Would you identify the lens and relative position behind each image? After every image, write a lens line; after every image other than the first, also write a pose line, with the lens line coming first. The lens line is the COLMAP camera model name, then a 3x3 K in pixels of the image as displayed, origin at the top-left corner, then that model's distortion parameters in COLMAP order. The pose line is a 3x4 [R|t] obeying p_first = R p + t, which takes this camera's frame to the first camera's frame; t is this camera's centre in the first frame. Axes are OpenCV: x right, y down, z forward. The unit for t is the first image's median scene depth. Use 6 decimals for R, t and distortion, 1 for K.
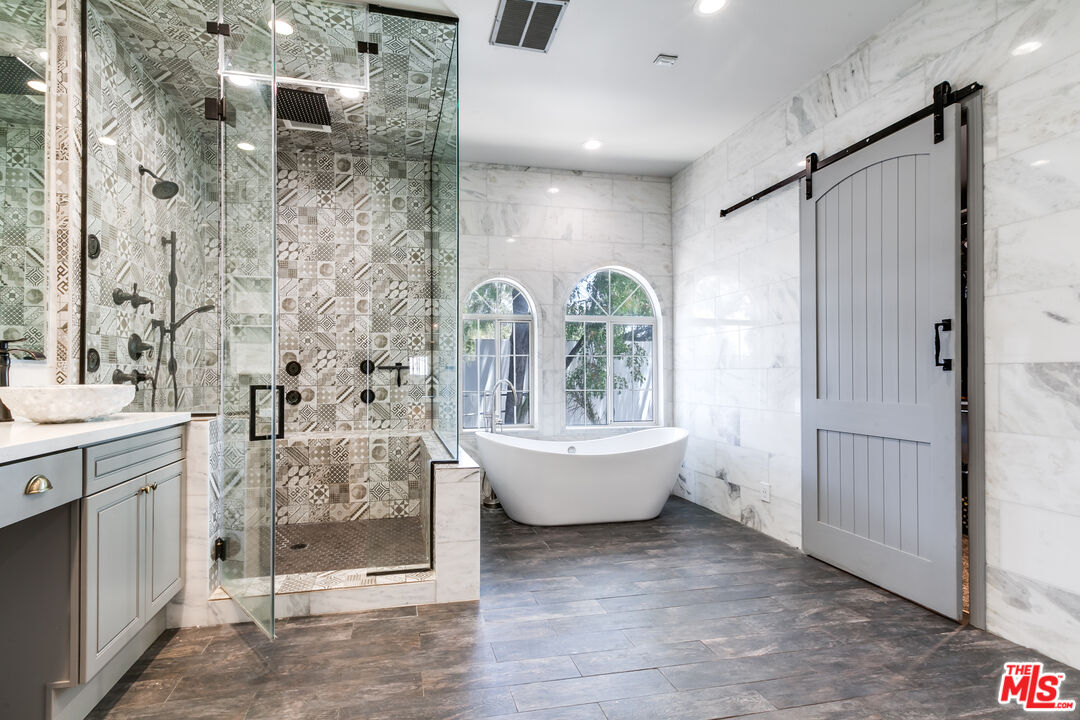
lens RADIAL K [[496.3, 0, 519.6], [0, 496.3, 371.6], [0, 0, 1]] dist [0.003592, 0.001144]
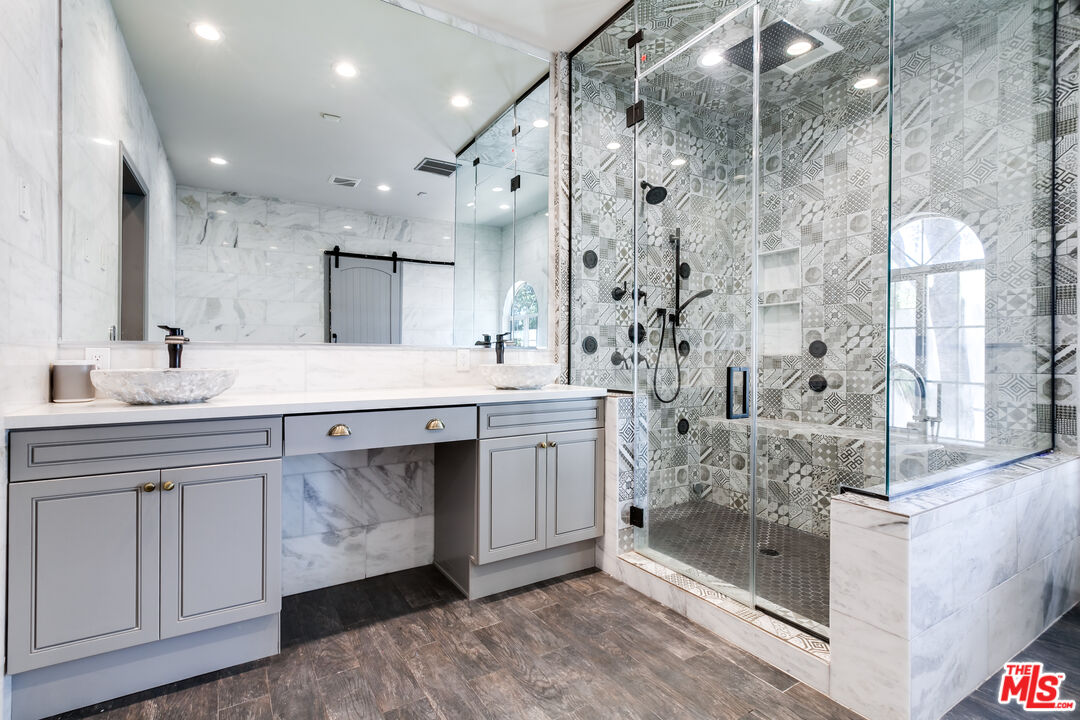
lens RADIAL K [[507.9, 0, 509.7], [0, 507.9, 355.7], [0, 0, 1]] dist [0.012075, 0.000574]
pose [[0.304921, 0.001622, -0.952376, 0.243993], [0.004977, 0.999982, 0.003296, -0.000650], [0.952365, -0.005745, 0.304907, 0.256621]]
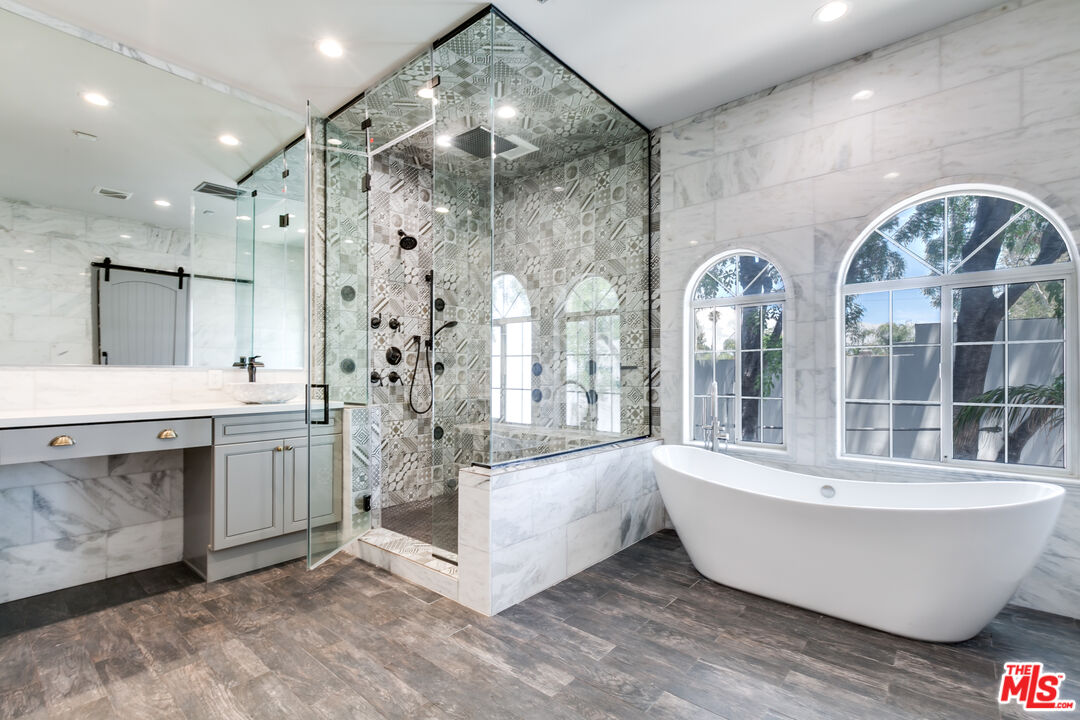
lens RADIAL K [[508.6, 0, 521.1], [0, 508.6, 371.9], [0, 0, 1]] dist [0.012622, -0.005334]
pose [[0.584801, -0.000176, -0.811176, 0.509017], [0.004266, 0.999987, 0.002859, -0.004595], [0.811165, -0.005132, 0.584794, 0.337227]]
